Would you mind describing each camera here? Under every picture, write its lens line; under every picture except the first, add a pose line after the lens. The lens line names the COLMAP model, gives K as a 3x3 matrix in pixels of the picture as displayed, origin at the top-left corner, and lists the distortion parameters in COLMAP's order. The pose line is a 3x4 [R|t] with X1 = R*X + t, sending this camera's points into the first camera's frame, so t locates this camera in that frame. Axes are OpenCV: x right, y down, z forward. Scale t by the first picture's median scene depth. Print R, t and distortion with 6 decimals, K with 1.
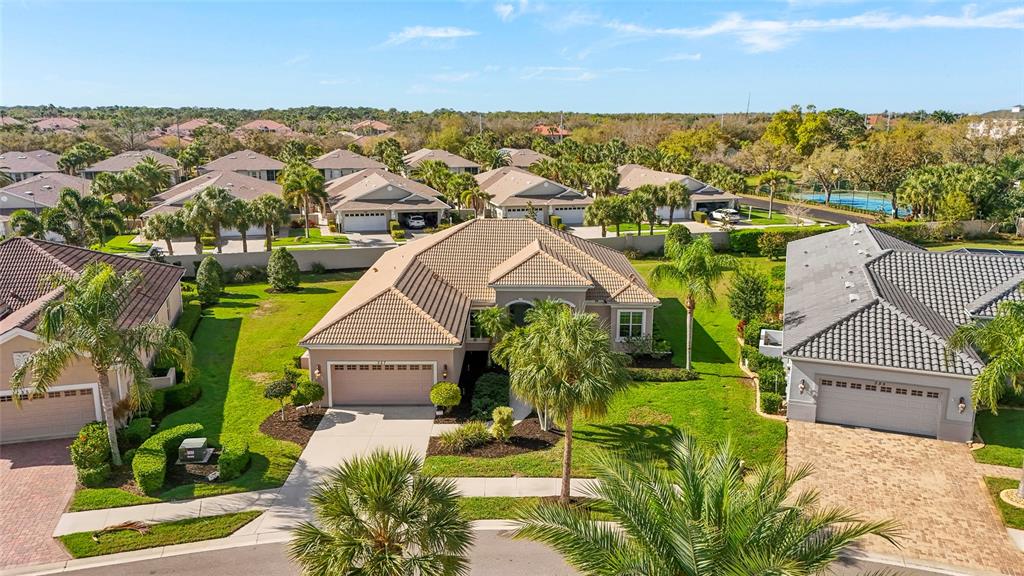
lens RADIAL K [[733.5, 0, 512.0], [0, 733.5, 288.0], [0, 0, 1]] dist [0.023180, -0.001089]
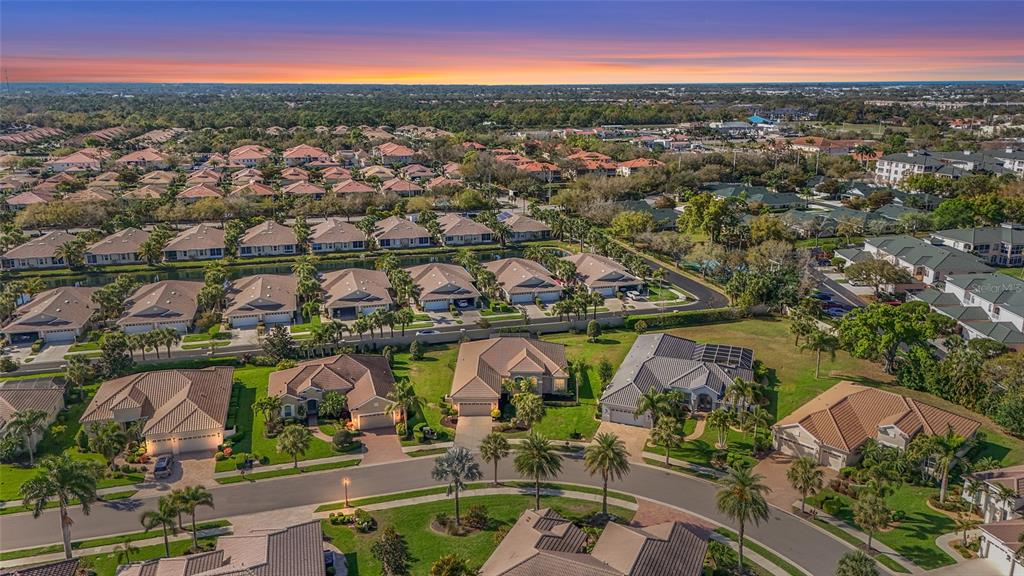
lens RADIAL K [[733.5, 0, 512.0], [0, 733.5, 288.0], [0, 0, 1]] dist [0.023180, -0.001089]
pose [[0.999999, 0.000997, 0.001227, -0.022010], [-0.001050, 0.999020, 0.044248, -0.512573], [-0.001182, -0.044250, 0.999020, -2.055429]]
